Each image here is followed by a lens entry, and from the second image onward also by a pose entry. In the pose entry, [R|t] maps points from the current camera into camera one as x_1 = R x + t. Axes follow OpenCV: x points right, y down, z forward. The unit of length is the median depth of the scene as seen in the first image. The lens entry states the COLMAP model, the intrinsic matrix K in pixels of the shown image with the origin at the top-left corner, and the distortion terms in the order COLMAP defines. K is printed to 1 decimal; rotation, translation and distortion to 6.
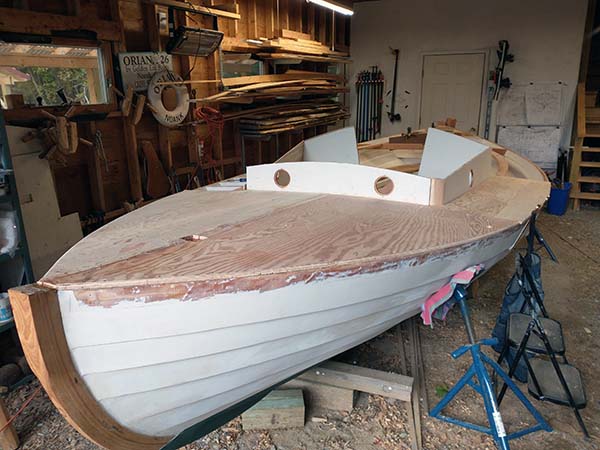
lens RADIAL K [[484.2, 0, 300.0], [0, 484.2, 225.0], [0, 0, 1]] dist [-0.010196, -0.006604]
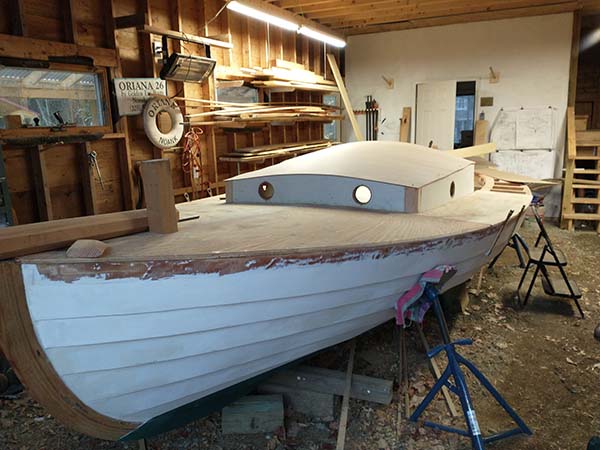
lens RADIAL K [[481.4, 0, 300.0], [0, 481.4, 225.0], [0, 0, 1]] dist [-0.004454, -0.013180]
pose [[0.999824, -0.010942, -0.015211, 0.040505], [0.009846, 0.997473, -0.070355, 0.039342], [0.015943, 0.070193, 0.997406, -0.017663]]
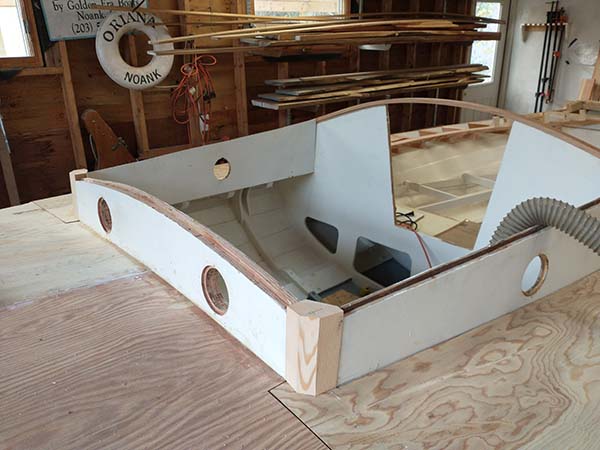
lens RADIAL K [[481.4, 0, 300.0], [0, 481.4, 225.0], [0, 0, 1]] dist [-0.004454, -0.013180]
pose [[0.912336, 0.149155, -0.381308, 0.272857], [-0.110103, 0.986356, 0.122393, -0.131558], [0.394361, -0.069681, 0.916310, 0.475676]]
